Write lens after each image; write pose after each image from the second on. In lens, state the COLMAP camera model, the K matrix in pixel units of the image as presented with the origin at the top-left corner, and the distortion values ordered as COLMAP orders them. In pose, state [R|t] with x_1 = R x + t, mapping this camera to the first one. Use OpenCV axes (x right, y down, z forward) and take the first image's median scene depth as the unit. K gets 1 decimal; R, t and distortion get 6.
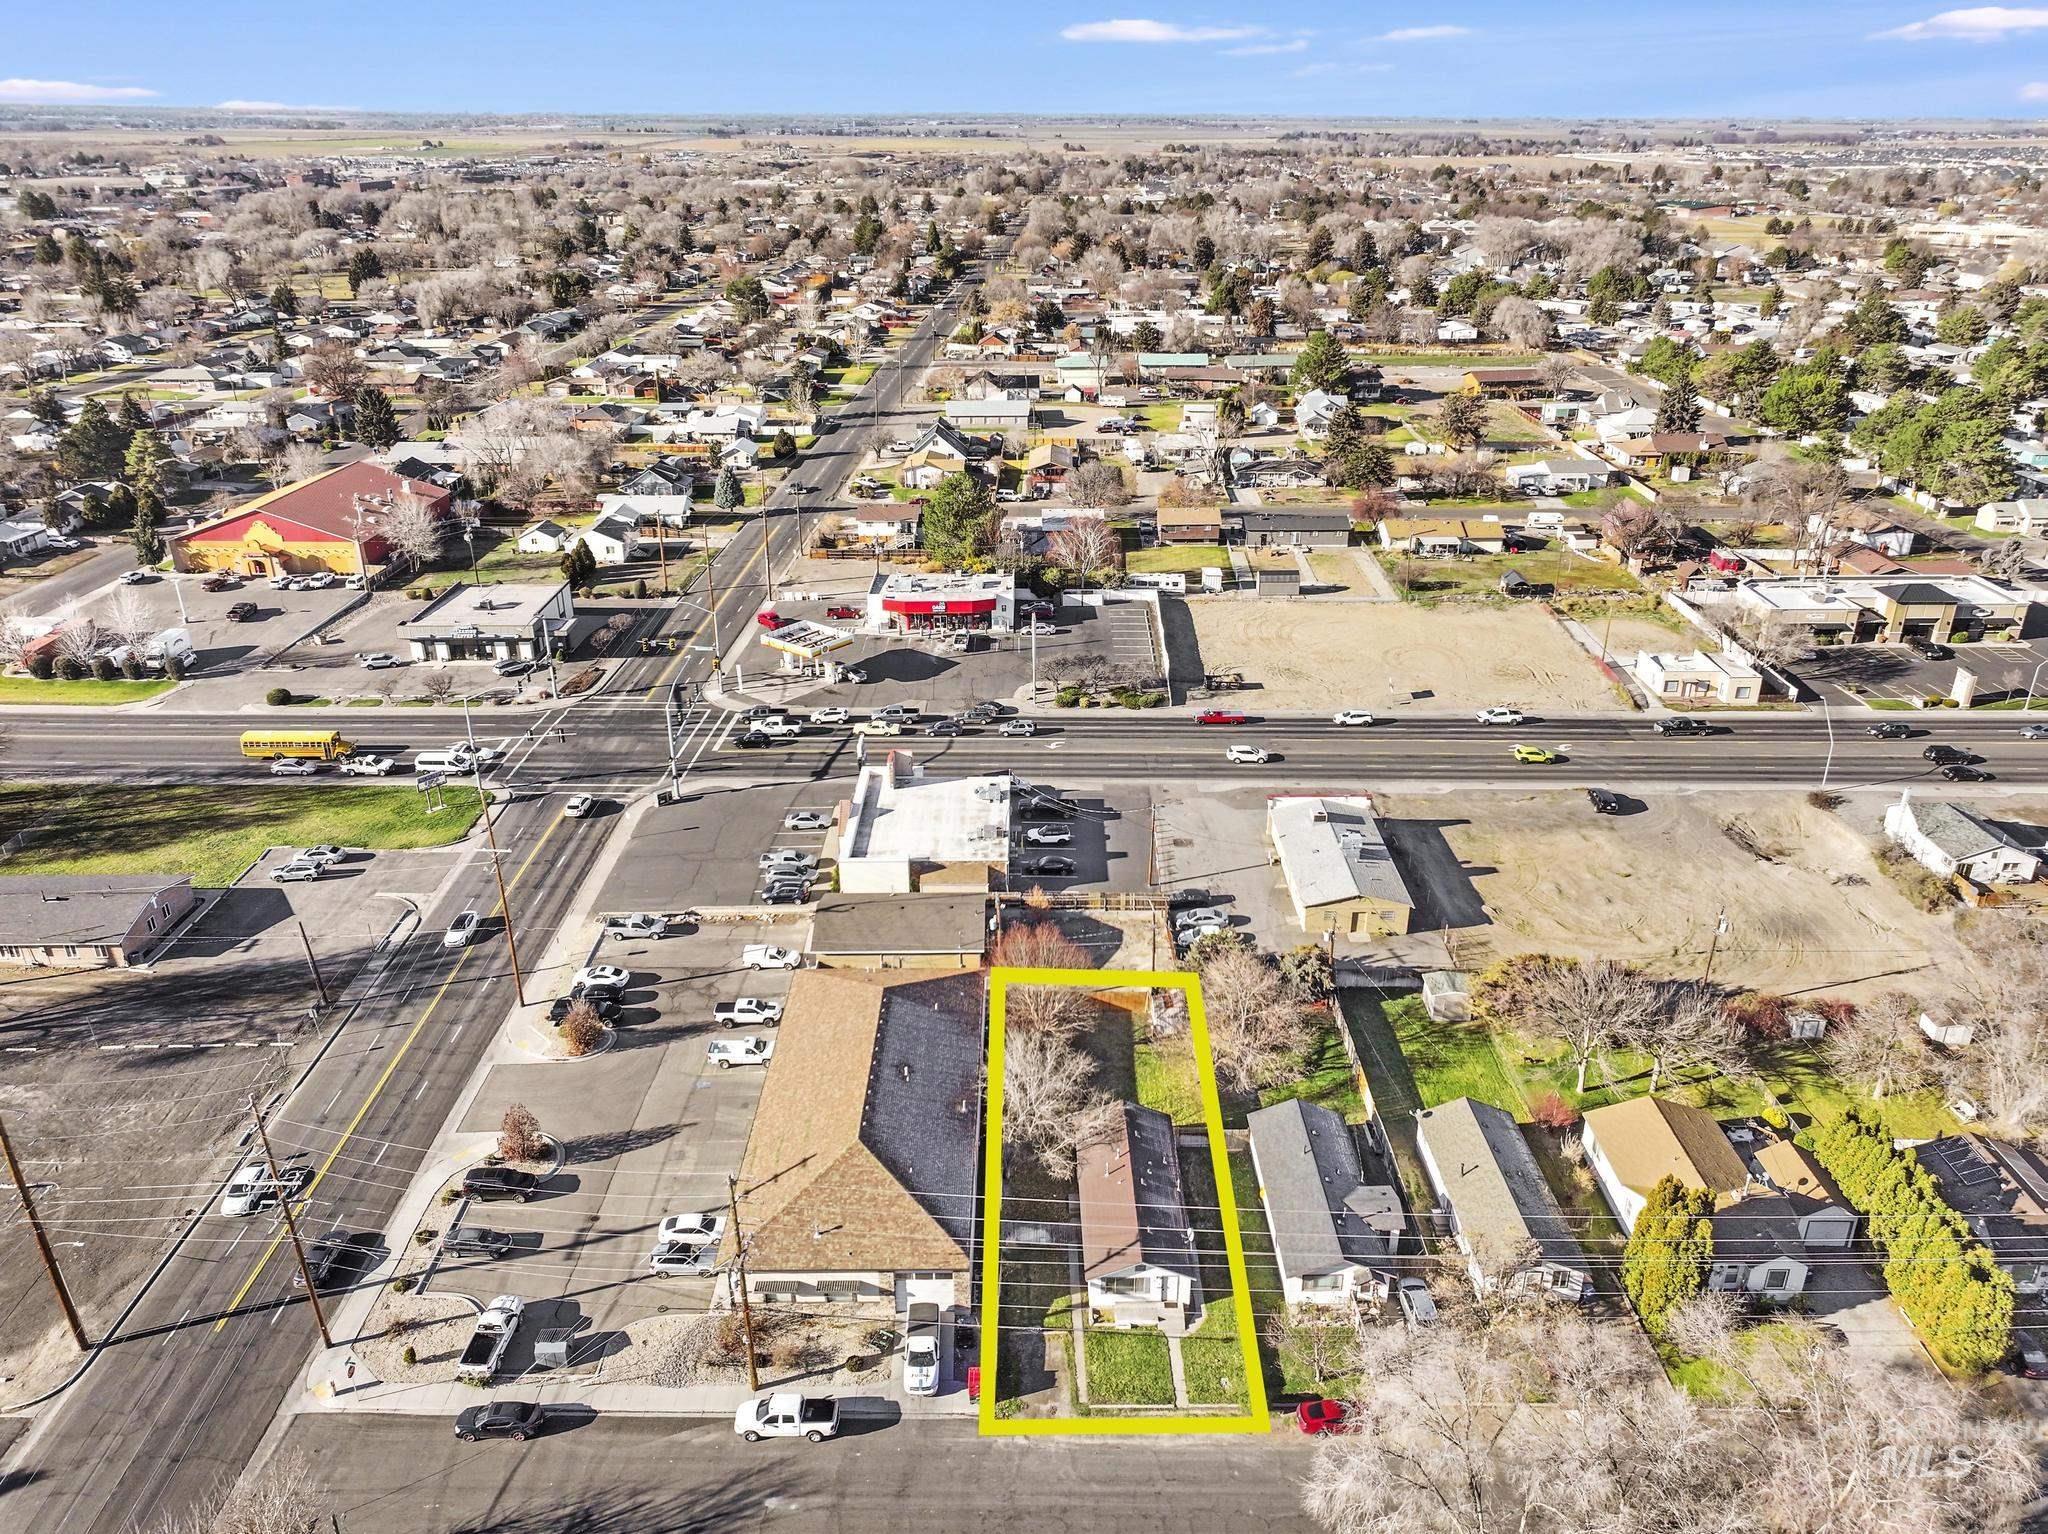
lens RADIAL K [[1460.4, 0, 1024.0], [0, 1460.4, 767.0], [0, 0, 1]] dist [0.011090, 0.007826]
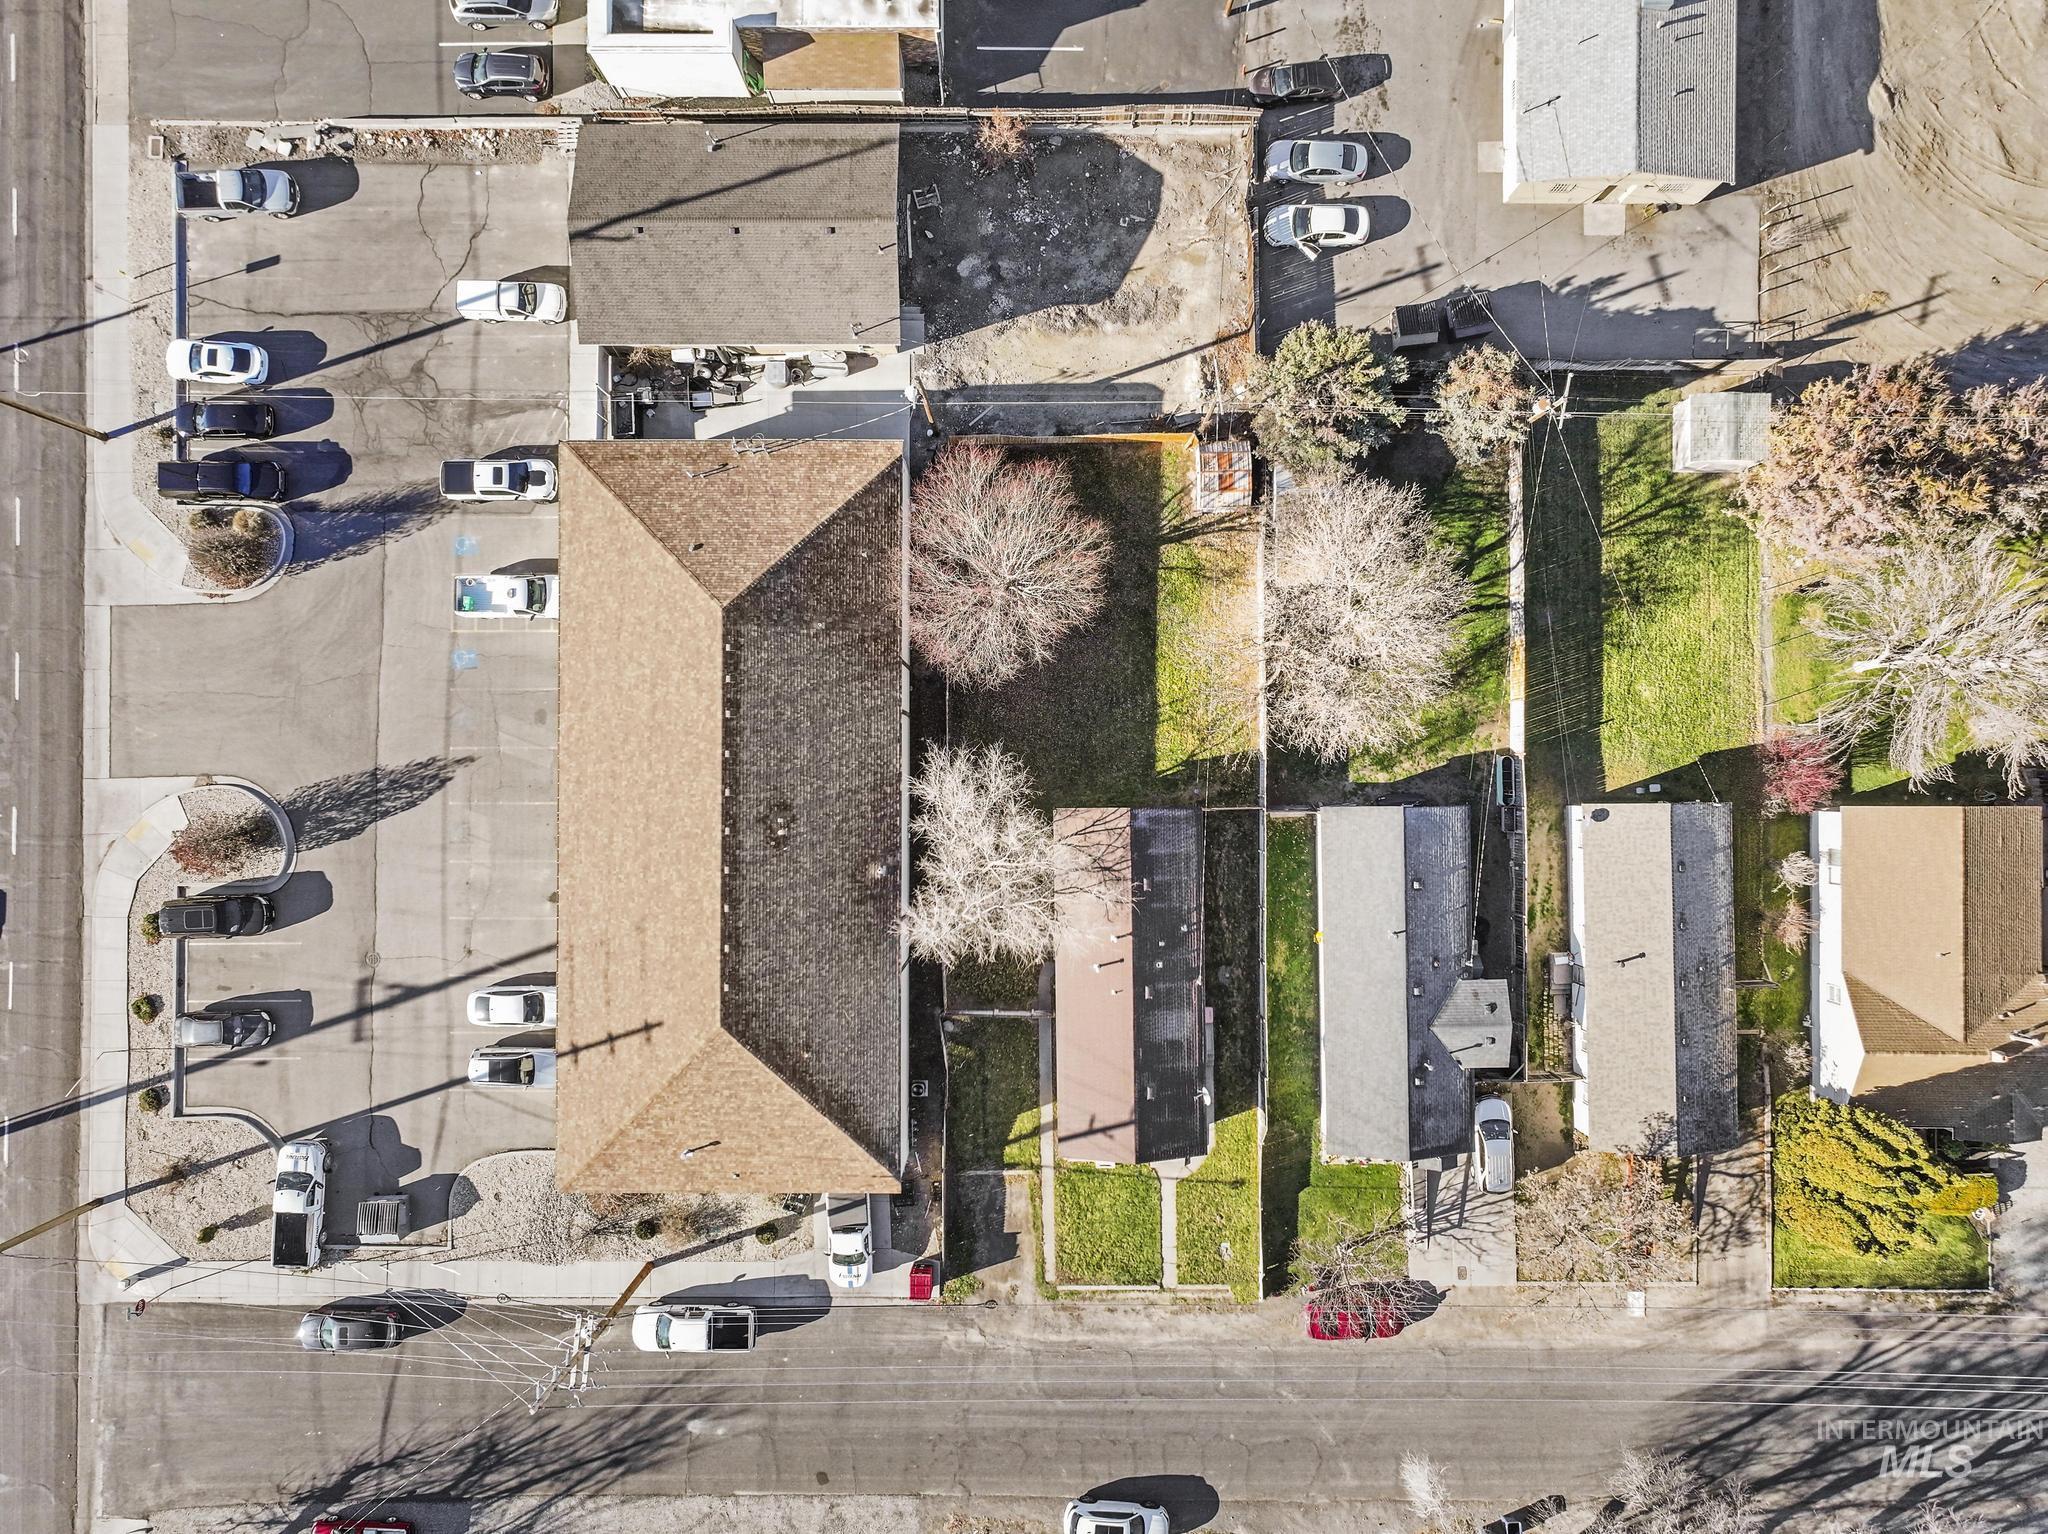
lens RADIAL K [[1442.0, 0, 1024.0], [0, 1442.0, 767.0], [0, 0, 1]] dist [0.001268, 0.006931]
pose [[0.999996, -0.002472, 0.001008, 0.014229], [0.000120, 0.418635, 0.908155, -0.237184], [-0.002667, -0.908151, 0.418633, 0.512068]]
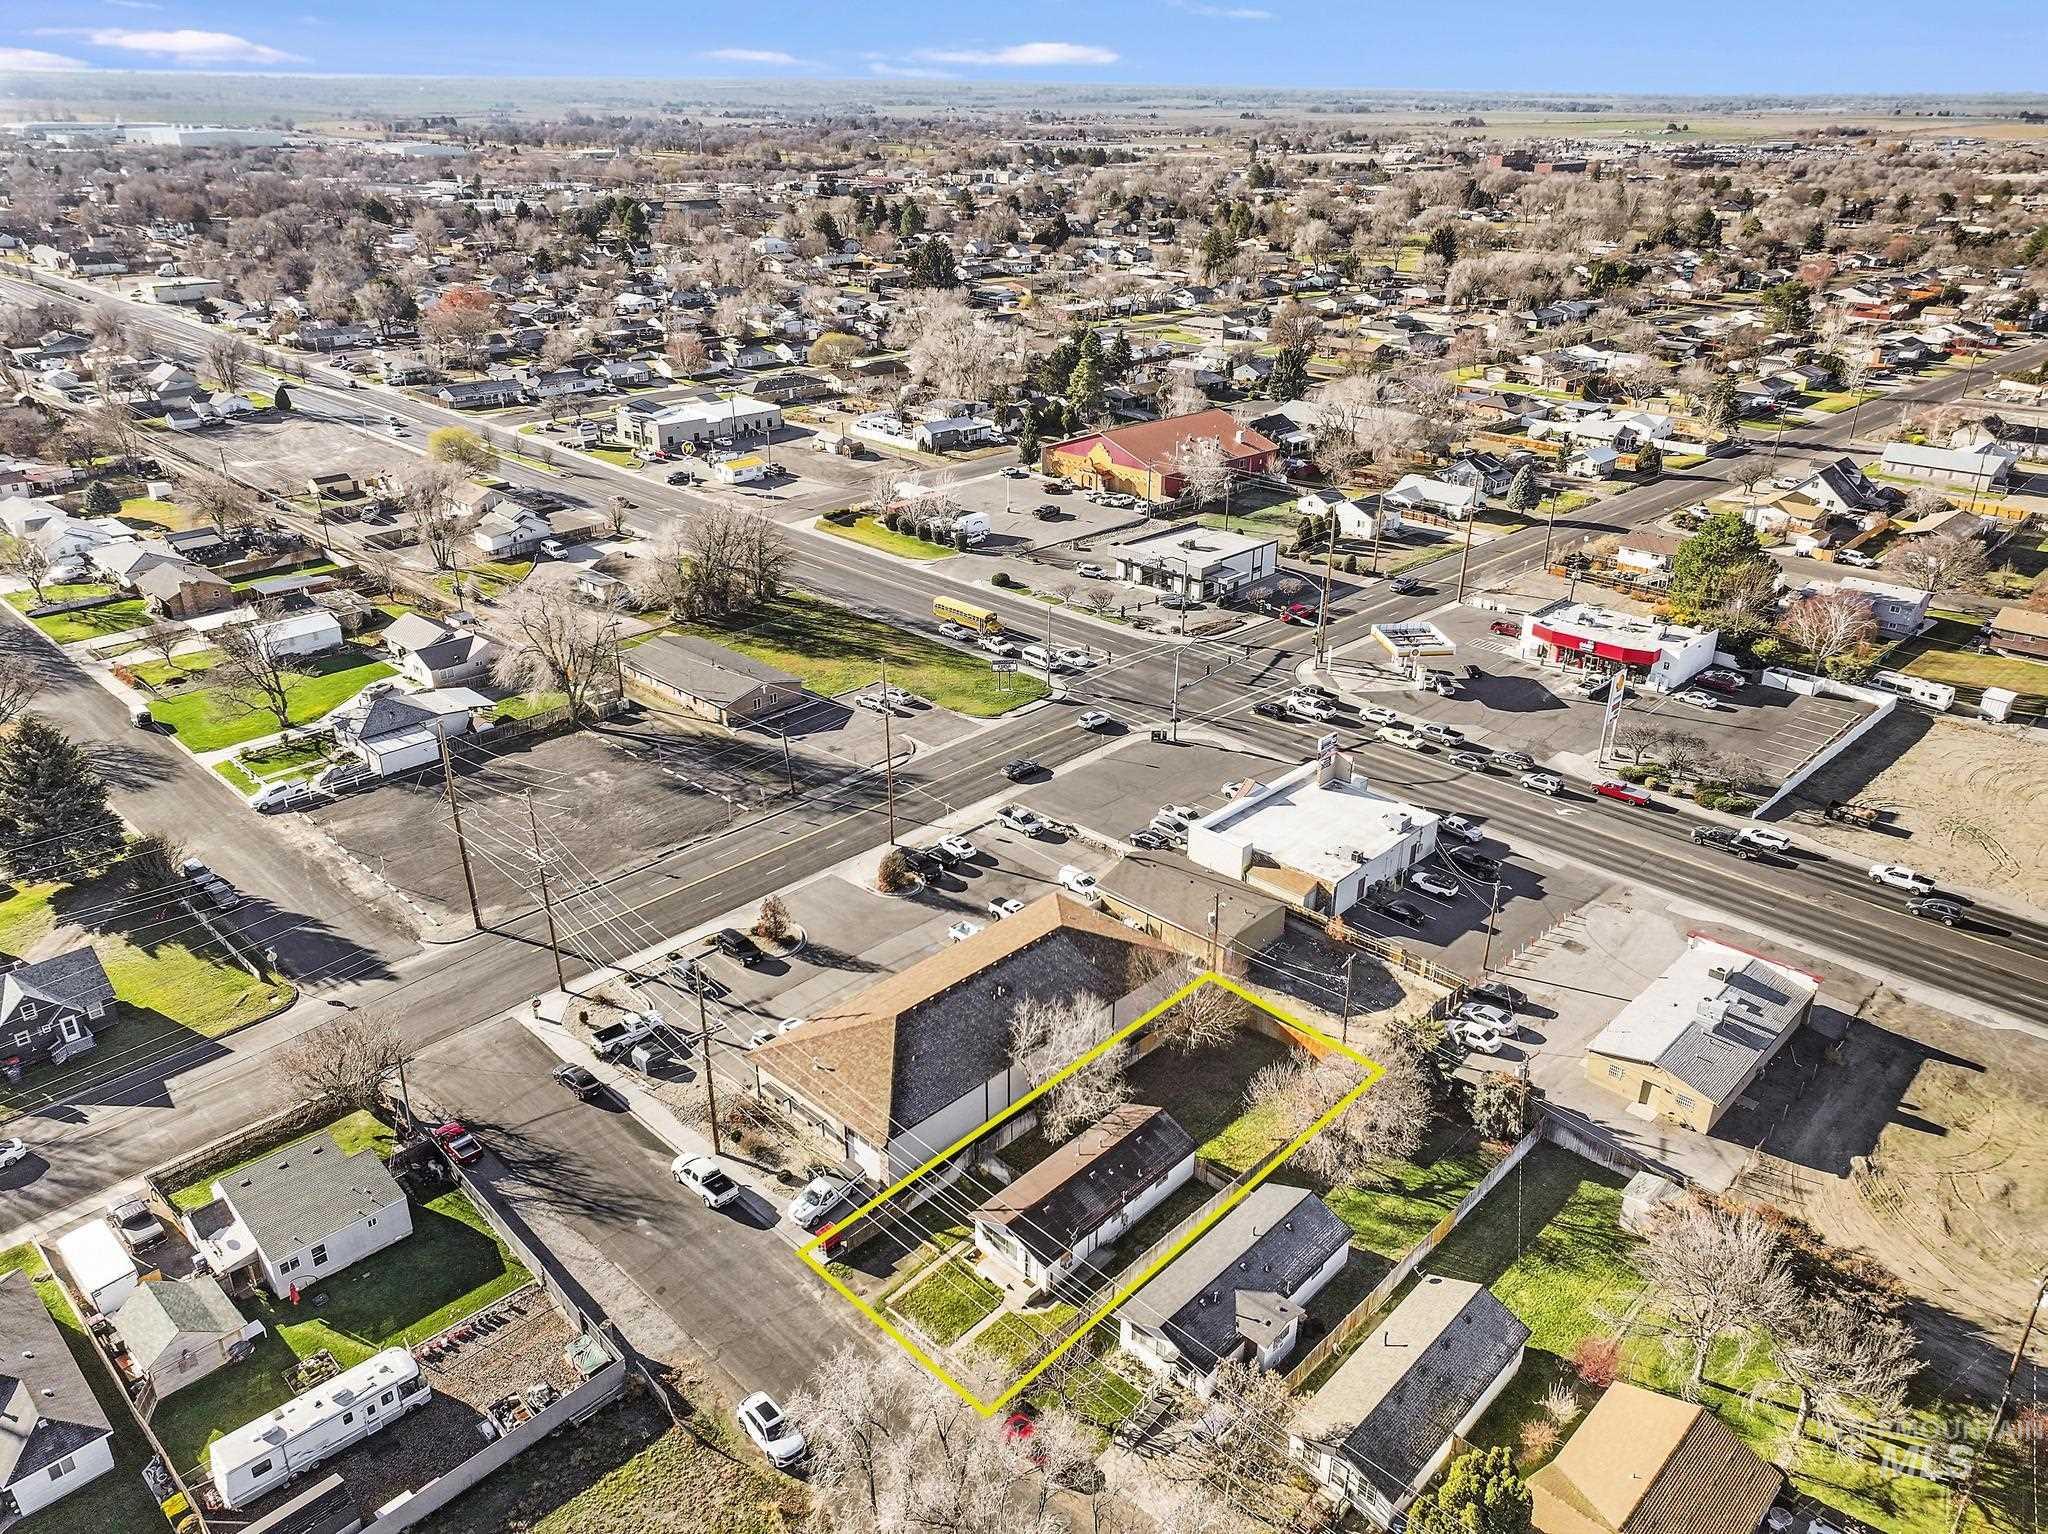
lens RADIAL K [[1460.4, 0, 1024.0], [0, 1460.4, 767.0], [0, 0, 1]] dist [0.011090, 0.007826]
pose [[0.723111, 0.295685, -0.624244, 0.373611], [-0.289549, 0.950265, 0.114705, -0.053418], [0.627114, 0.097805, 0.772762, 0.103808]]
